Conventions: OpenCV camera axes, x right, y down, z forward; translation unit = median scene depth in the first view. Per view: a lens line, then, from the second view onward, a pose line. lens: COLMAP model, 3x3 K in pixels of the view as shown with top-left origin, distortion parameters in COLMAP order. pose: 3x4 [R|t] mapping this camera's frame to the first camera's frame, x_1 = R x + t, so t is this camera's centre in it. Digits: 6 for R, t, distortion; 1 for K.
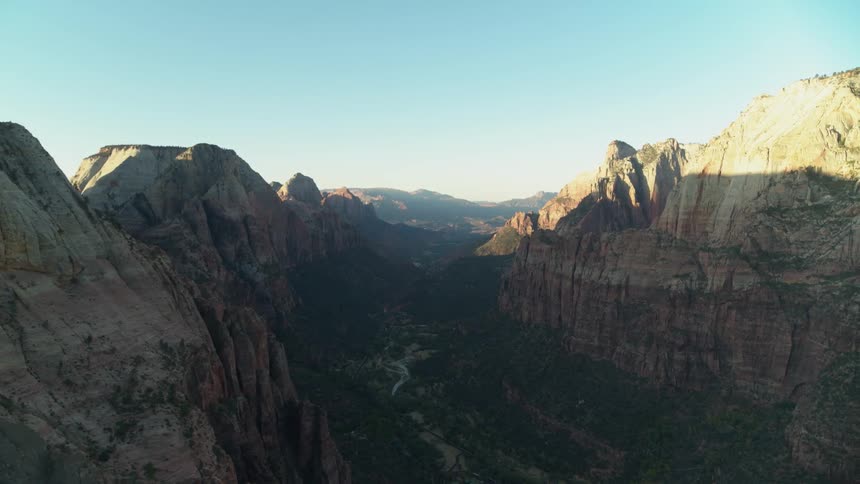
lens RADIAL K [[625.6, 0, 430.0], [0, 625.6, 242.0], [0, 0, 1]] dist [-0.092543, 0.061813]
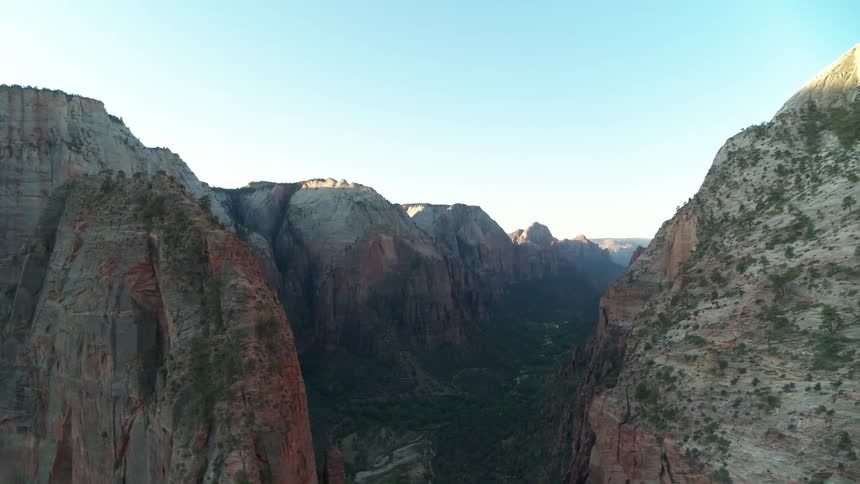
lens RADIAL K [[625.6, 0, 430.0], [0, 625.6, 242.0], [0, 0, 1]] dist [-0.092543, 0.061813]
pose [[0.911876, 0.003945, -0.410448, 0.230340], [-0.037966, 0.996478, -0.074770, 0.068831], [0.408707, 0.083764, 0.908814, -0.510262]]
